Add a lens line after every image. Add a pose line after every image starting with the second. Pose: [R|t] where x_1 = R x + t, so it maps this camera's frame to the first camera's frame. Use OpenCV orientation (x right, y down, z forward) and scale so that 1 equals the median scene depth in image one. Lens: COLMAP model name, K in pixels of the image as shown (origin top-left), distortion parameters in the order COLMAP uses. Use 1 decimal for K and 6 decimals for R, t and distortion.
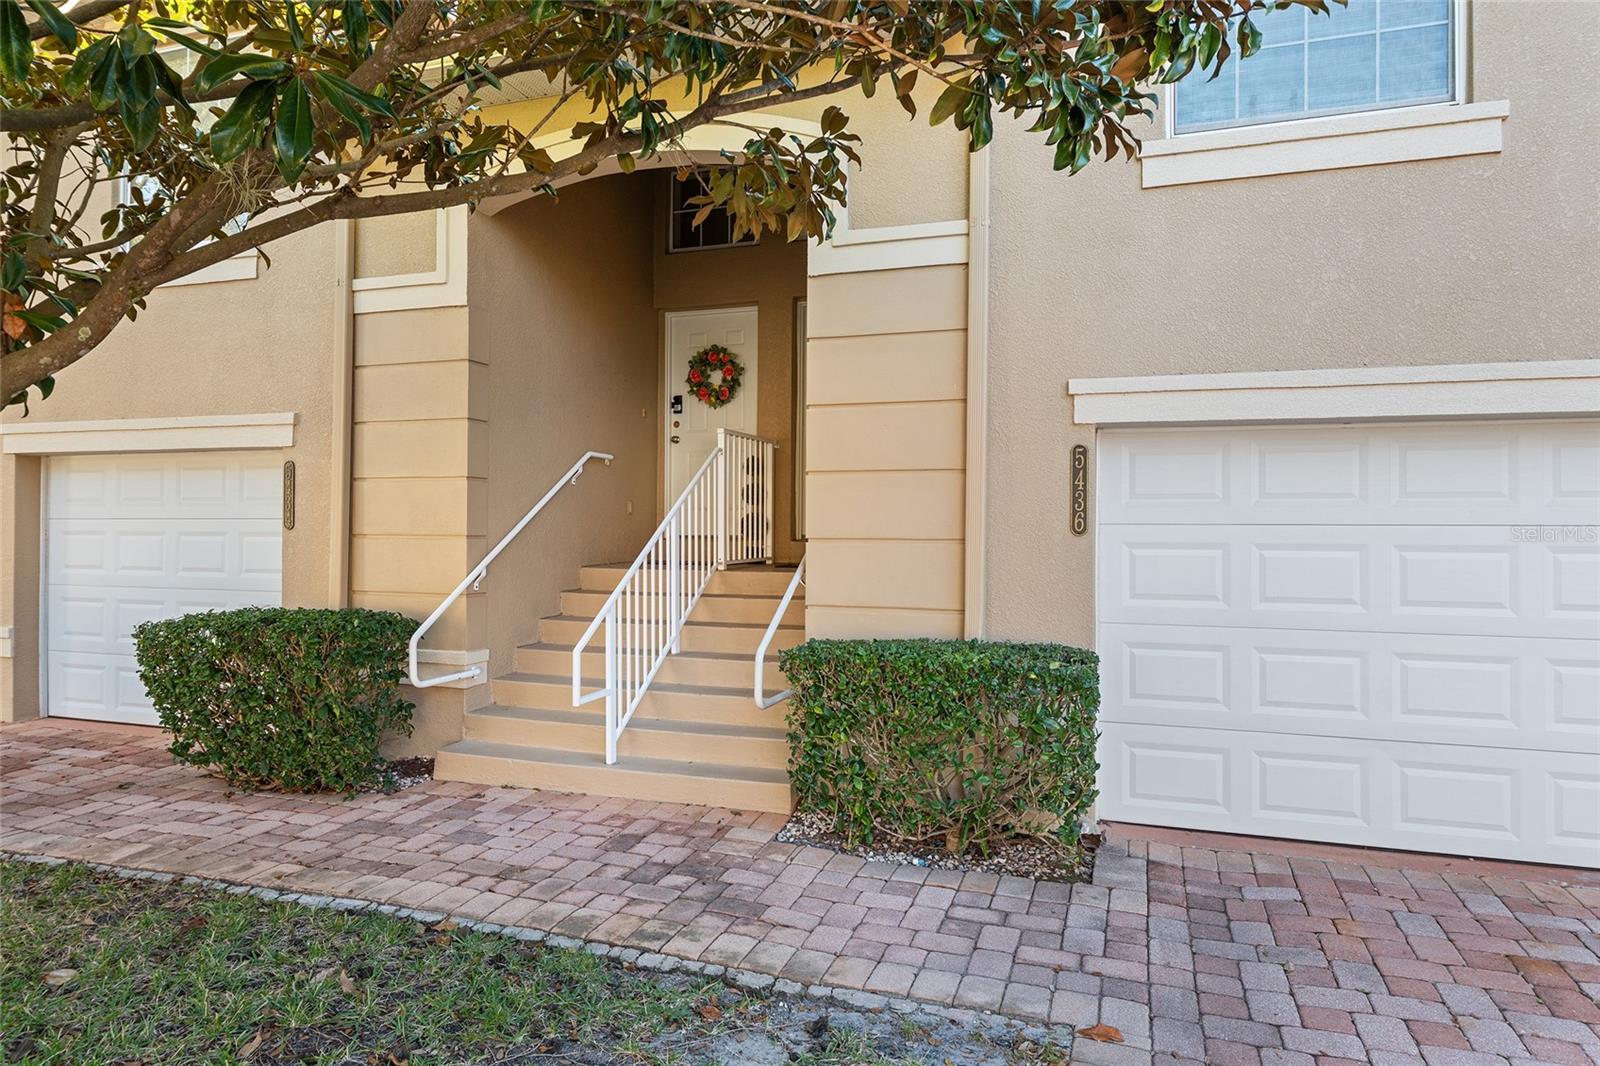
lens RADIAL K [[968.1, 0, 803.8], [0, 968.1, 522.7], [0, 0, 1]] dist [-0.000737, -0.000479]
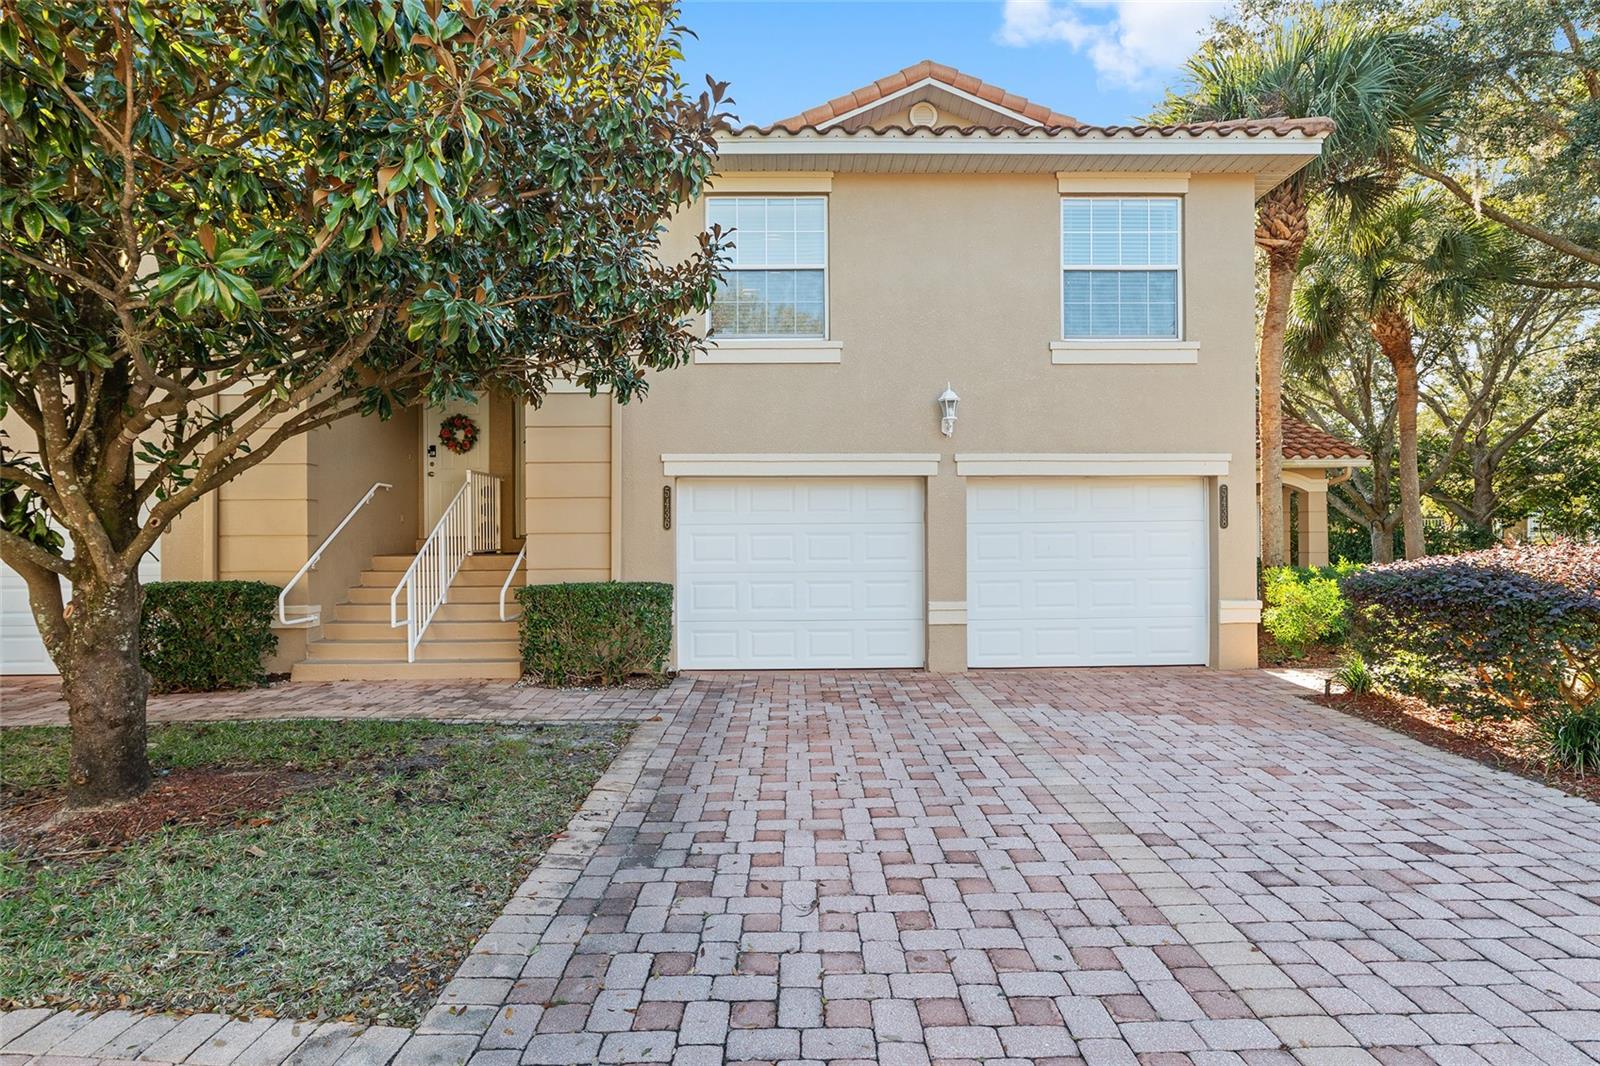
lens RADIAL K [[827.0, 0, 802.8], [0, 827.0, 534.5], [0, 0, 1]] dist [0.001506, -0.000206]
pose [[0.942110, -0.010692, 0.335133, -0.028541], [0.010330, 0.999943, 0.002862, 0.017957], [-0.335144, 0.000766, 0.942167, -0.650700]]
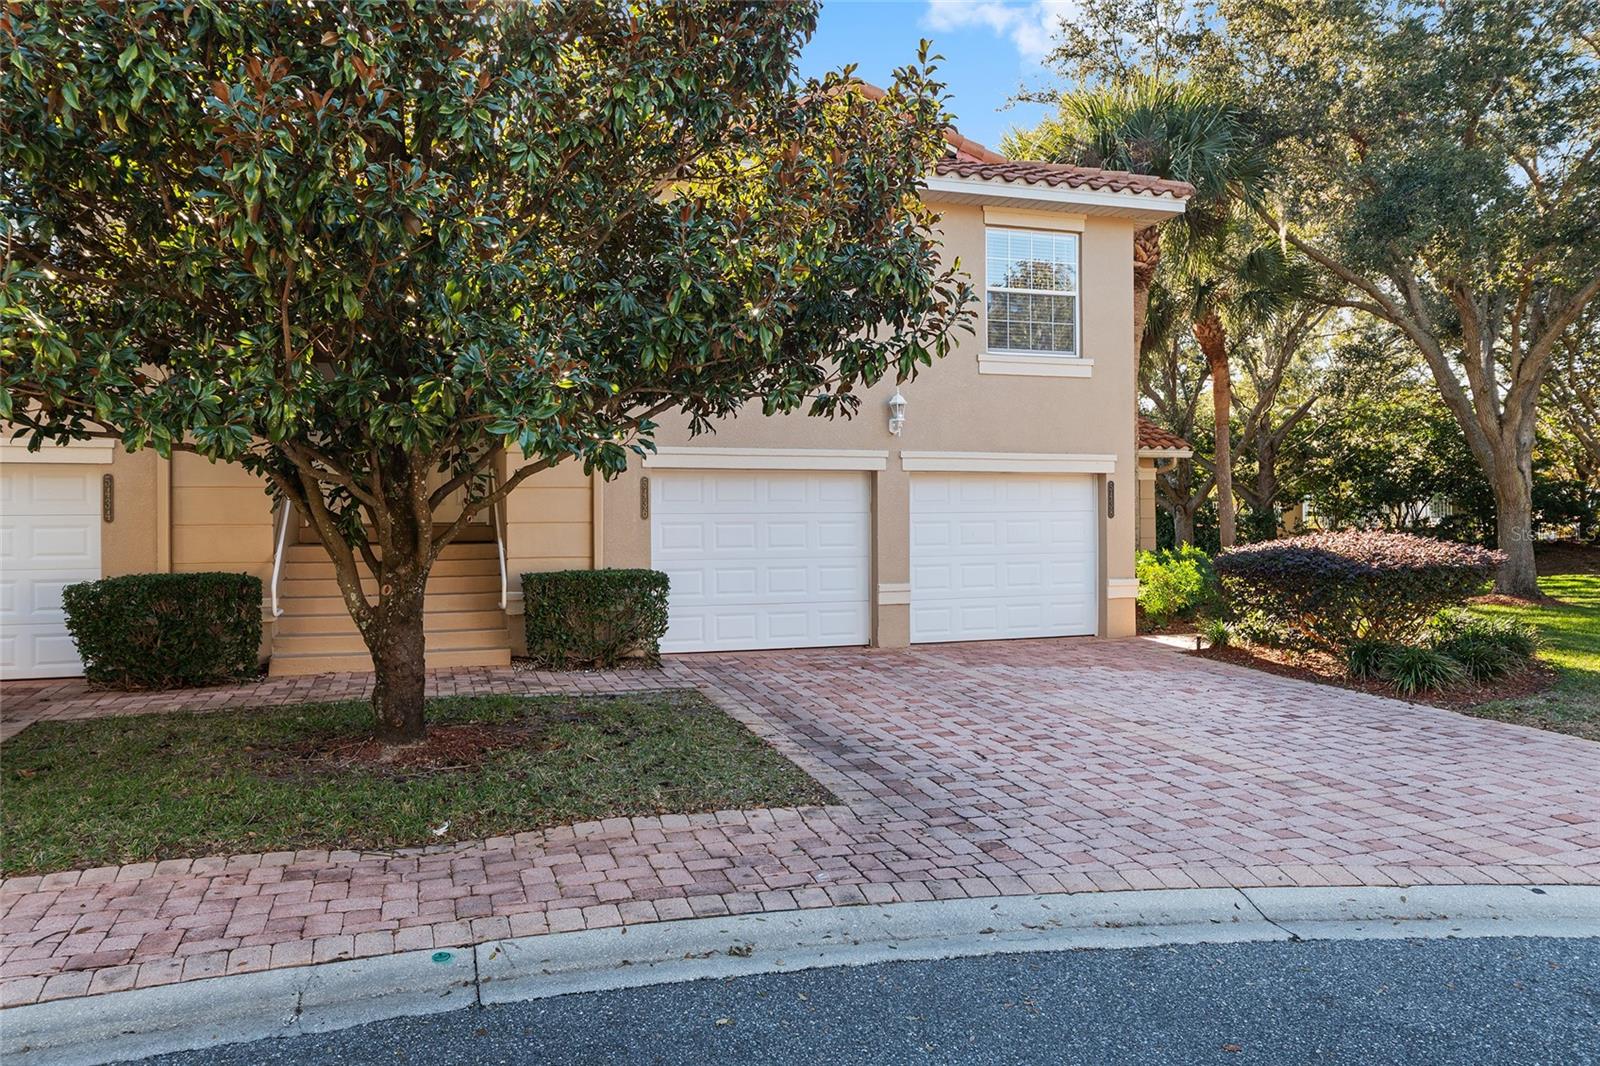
lens RADIAL K [[1109.8, 0, 773.1], [0, 1109.8, 514.4], [0, 0, 1]] dist [-0.000213, 0.000393]
pose [[0.812295, -0.008651, 0.583182, -0.798349], [0.007216, 0.999963, 0.004783, -0.006152], [-0.583202, 0.000322, 0.812327, -1.010641]]
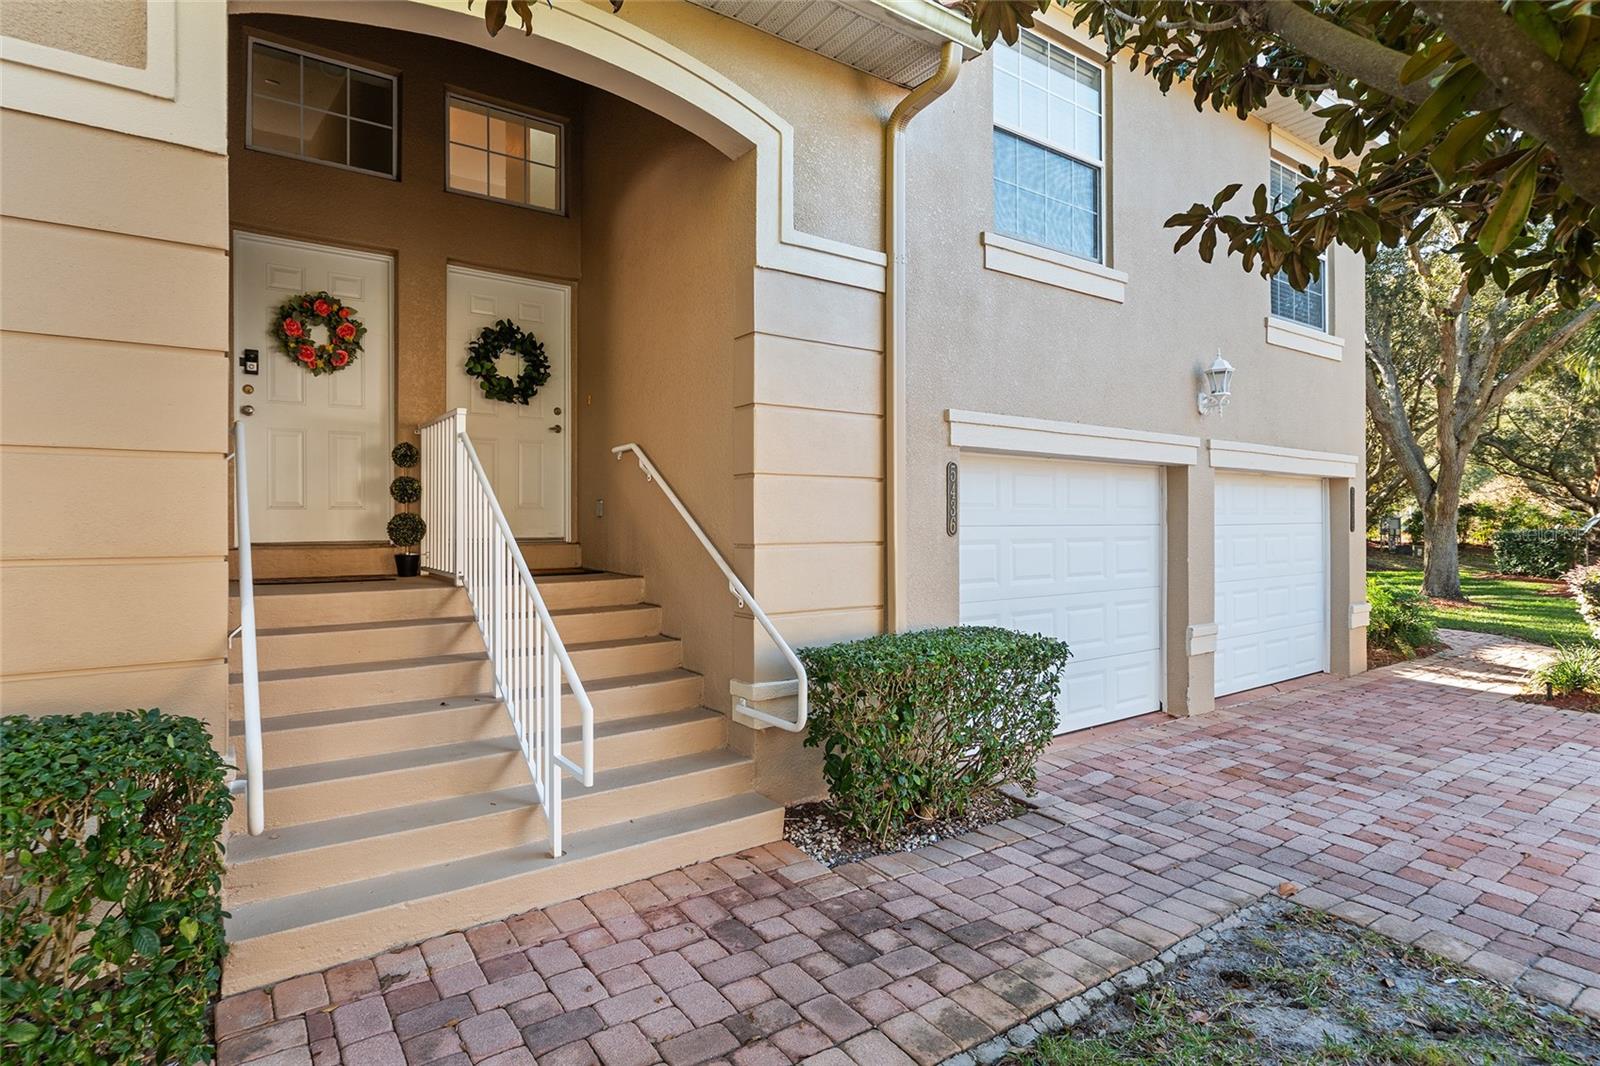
lens RADIAL K [[816.6, 0, 801.3], [0, 816.6, 522.2], [0, 0, 1]] dist [0.001575, 0.000180]
pose [[0.589749, -0.006936, 0.807557, -0.580008], [0.000809, 0.999968, 0.007997, -0.011012], [-0.807587, -0.004063, 0.589735, 0.470123]]
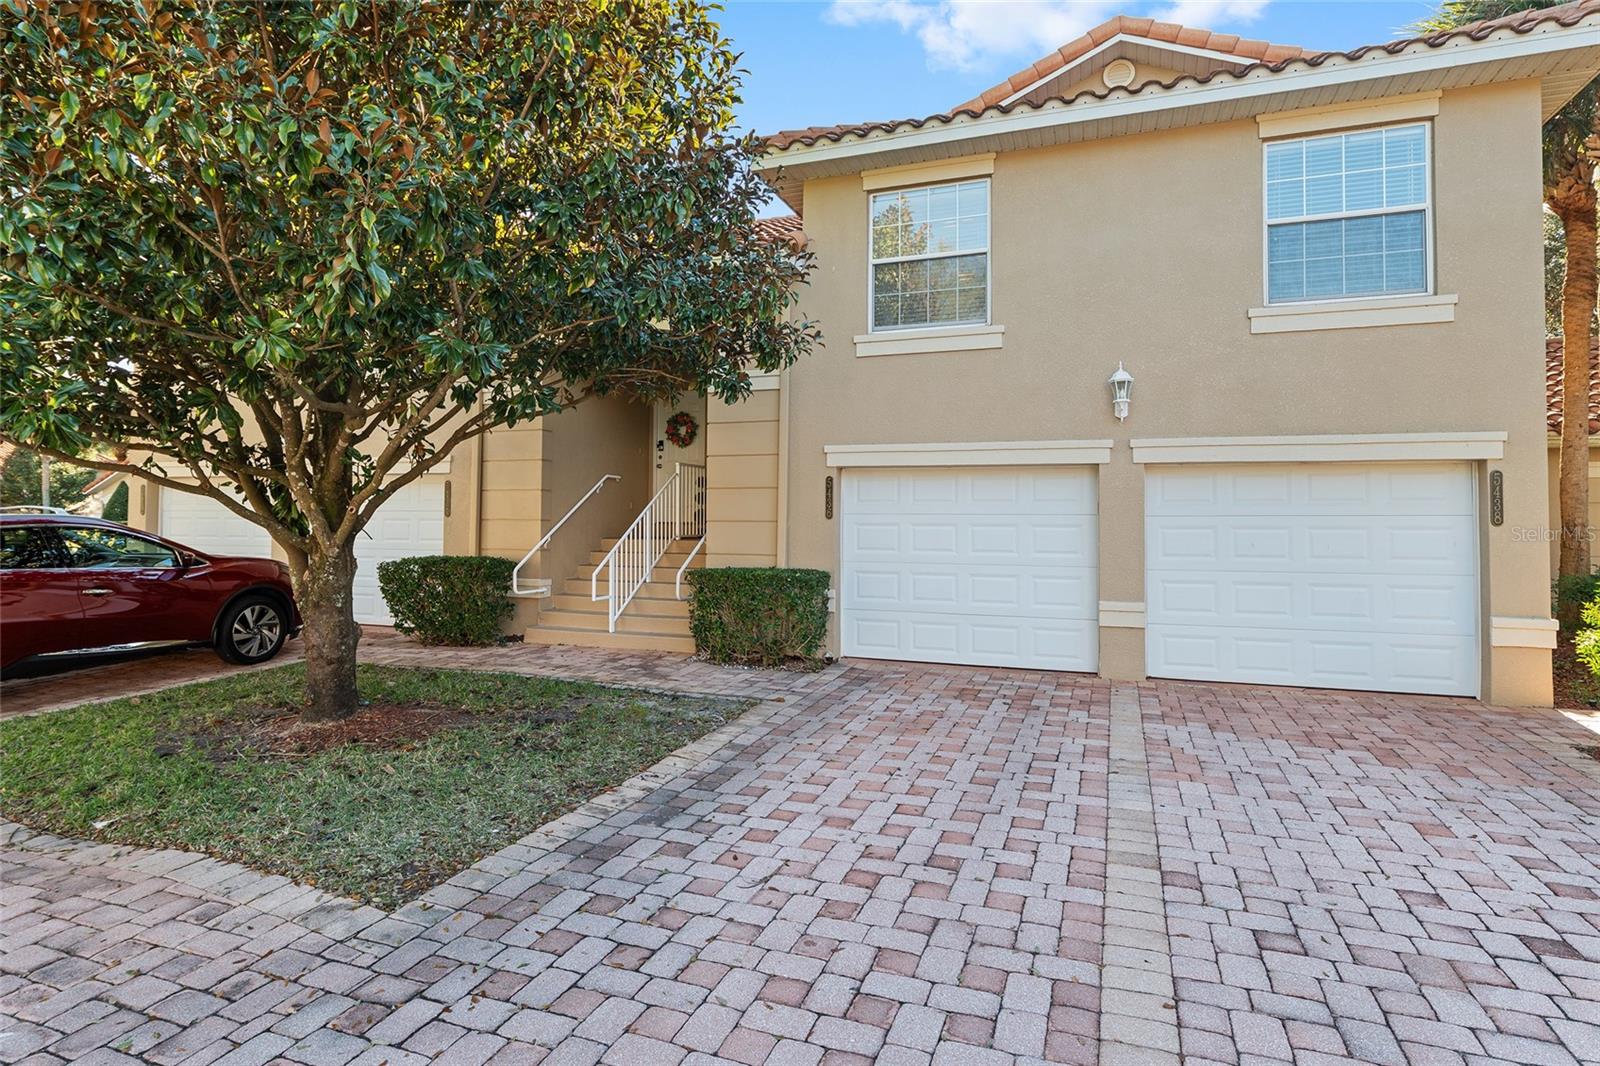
lens RADIAL K [[848.1, 0, 793.2], [0, 848.1, 495.6], [0, 0, 1]] dist [0.001482, -0.000310]
pose [[0.999547, 0.001914, -0.030048, 0.226484], [-0.002793, 0.999569, -0.029212, 0.014107], [0.029979, 0.029283, 0.999122, -0.744332]]
